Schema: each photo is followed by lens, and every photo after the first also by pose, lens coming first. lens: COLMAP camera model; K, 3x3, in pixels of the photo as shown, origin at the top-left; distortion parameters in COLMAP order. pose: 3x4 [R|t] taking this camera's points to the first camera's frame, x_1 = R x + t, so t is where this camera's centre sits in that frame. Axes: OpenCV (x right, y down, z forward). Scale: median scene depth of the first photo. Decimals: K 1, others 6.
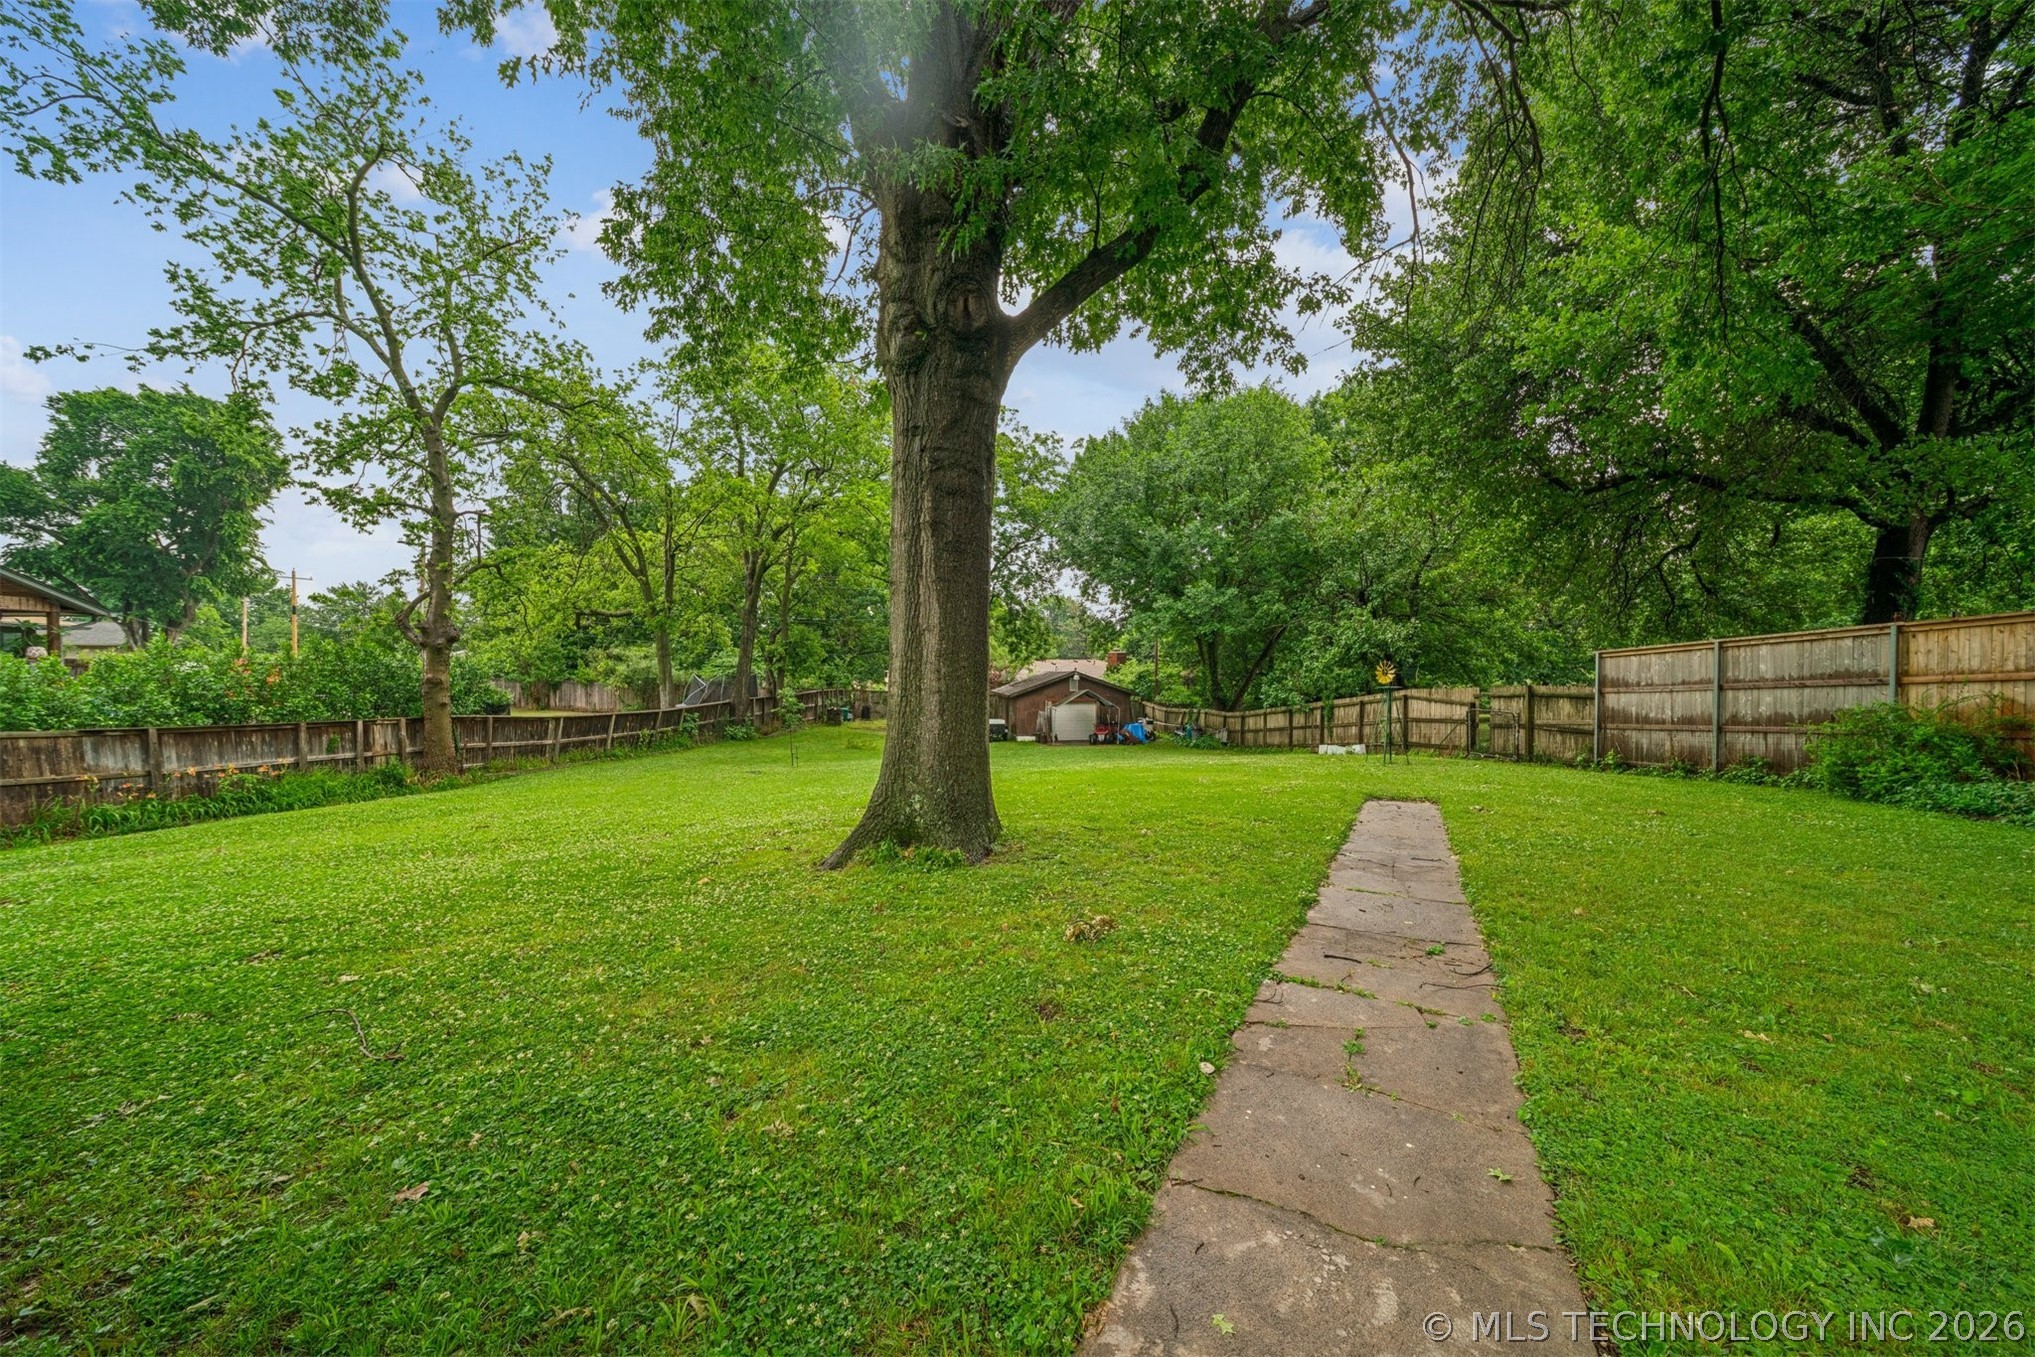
lens RADIAL K [[722.7, 0, 1031.4], [0, 722.7, 688.7], [0, 0, 1]] dist [0.000062, -0.000981]
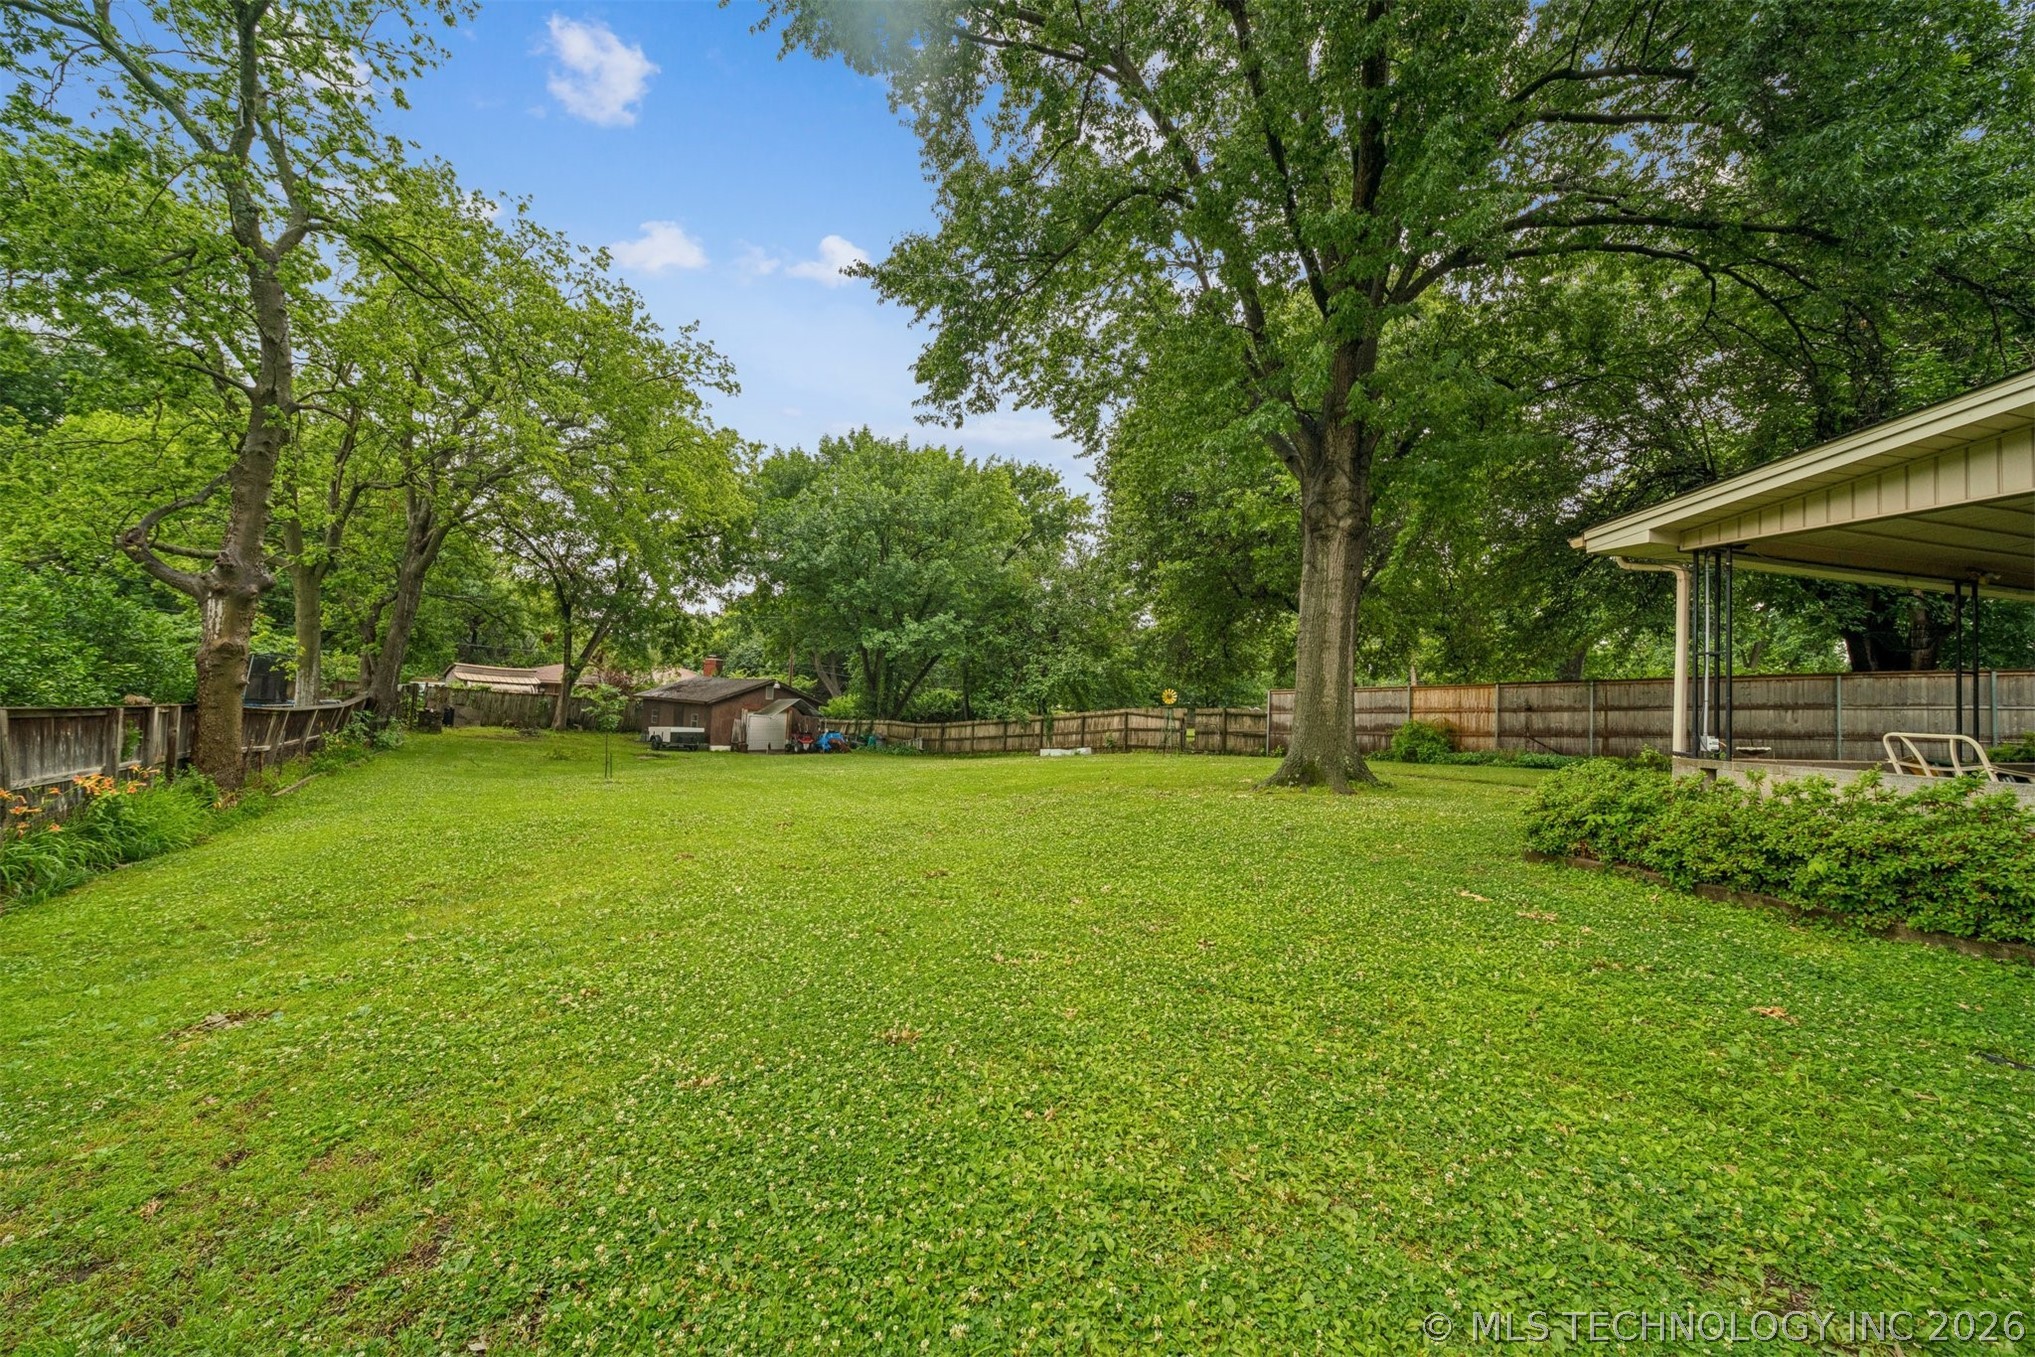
lens RADIAL K [[722.7, 0, 1016.2], [0, 722.7, 675.7], [0, 0, 1]] dist [0.000062, -0.000981]
pose [[0.755351, 0.060963, 0.652479, -0.627388], [-0.034200, 0.997974, -0.053651, 0.021620], [-0.654428, 0.018210, 0.755905, 0.044077]]
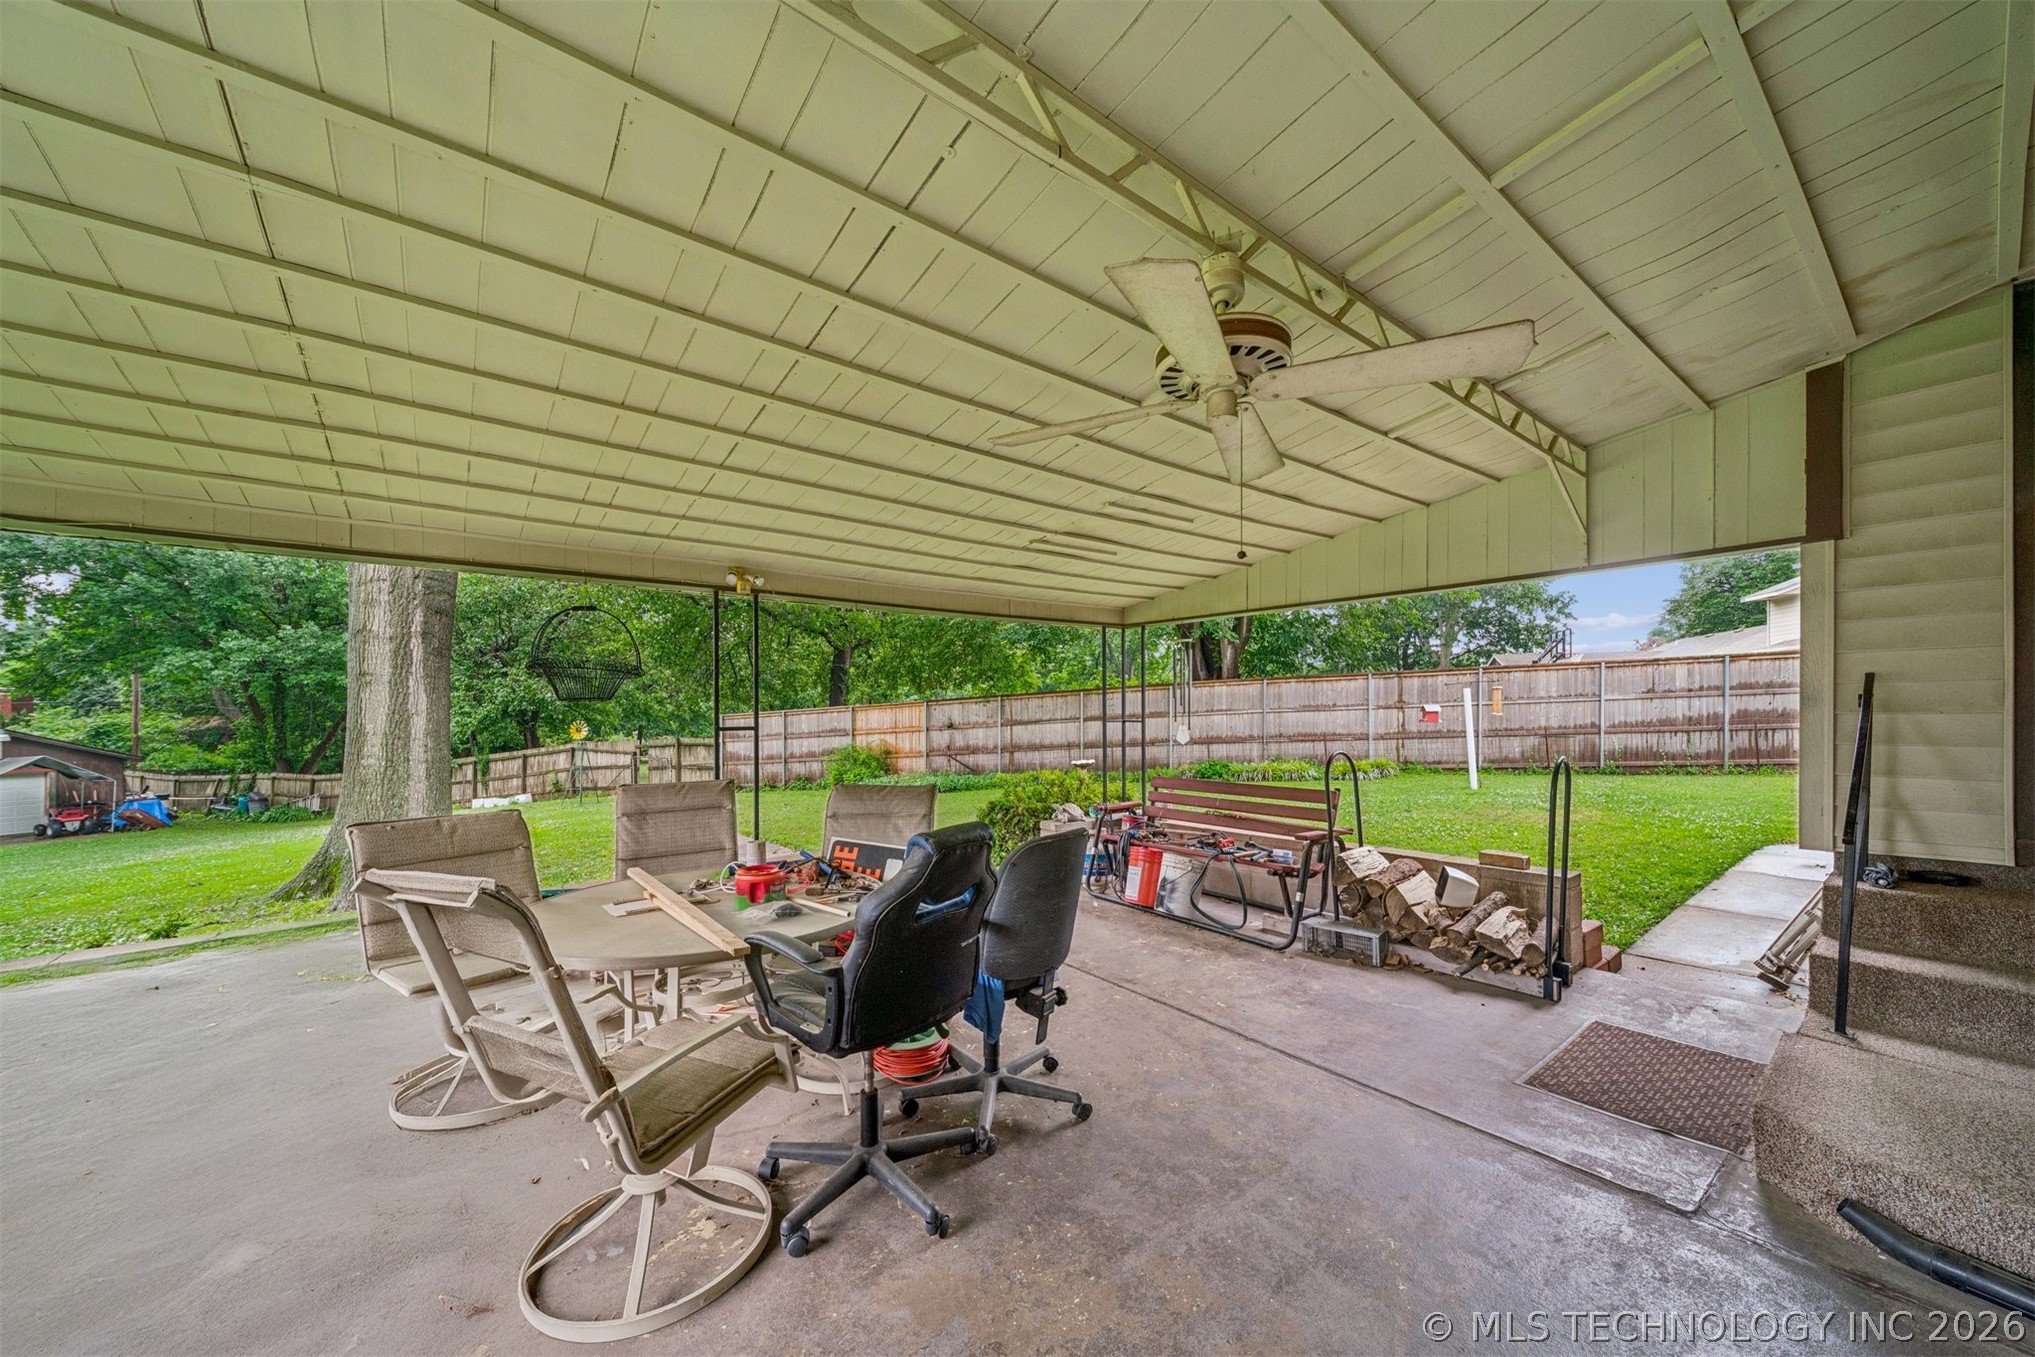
lens RADIAL K [[722.7, 0, 1013.4], [0, 722.7, 713.4], [0, 0, 1]] dist [0.000062, -0.000981]
pose [[0.416559, 0.006831, 0.909083, -0.268295], [0.022266, 0.999595, -0.017714, -0.010925], [-0.908836, 0.027621, 0.416238, -0.157549]]
